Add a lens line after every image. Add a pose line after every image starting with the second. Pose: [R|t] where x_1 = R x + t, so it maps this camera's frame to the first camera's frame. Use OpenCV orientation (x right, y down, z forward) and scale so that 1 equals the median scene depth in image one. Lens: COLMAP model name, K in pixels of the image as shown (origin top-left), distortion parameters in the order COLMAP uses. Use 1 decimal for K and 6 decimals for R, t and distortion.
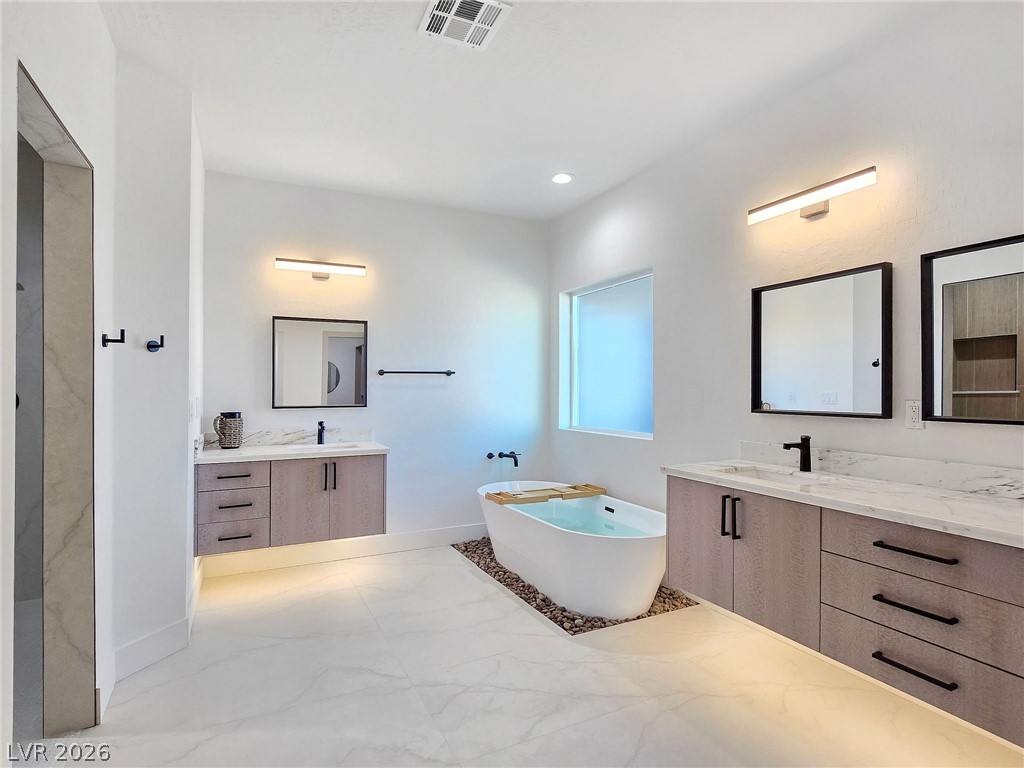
lens RADIAL K [[526.7, 0, 511.2], [0, 526.7, 386.1], [0, 0, 1]] dist [-0.000704, -0.002354]
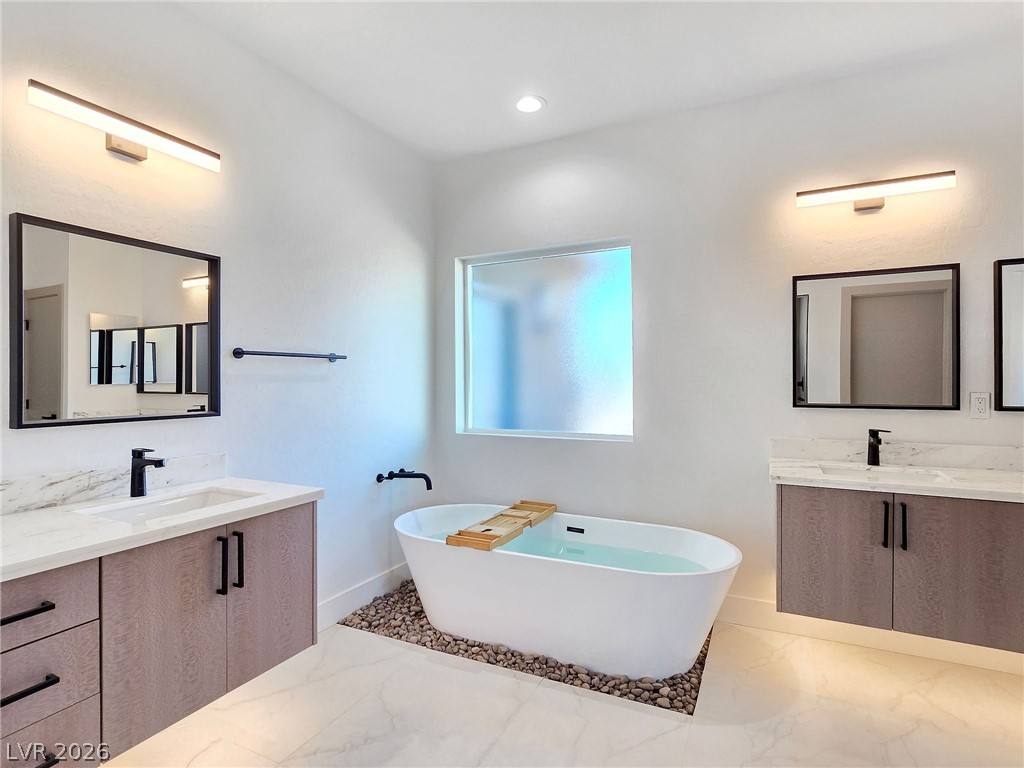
lens RADIAL K [[526.7, 0, 512.4], [0, 526.7, 382.4], [0, 0, 1]] dist [-0.000704, -0.002354]
pose [[0.797364, -0.000634, 0.603498, -0.408700], [-0.003261, 0.999980, 0.005359, 0.001707], [-0.603490, -0.006242, 0.797346, 0.435151]]
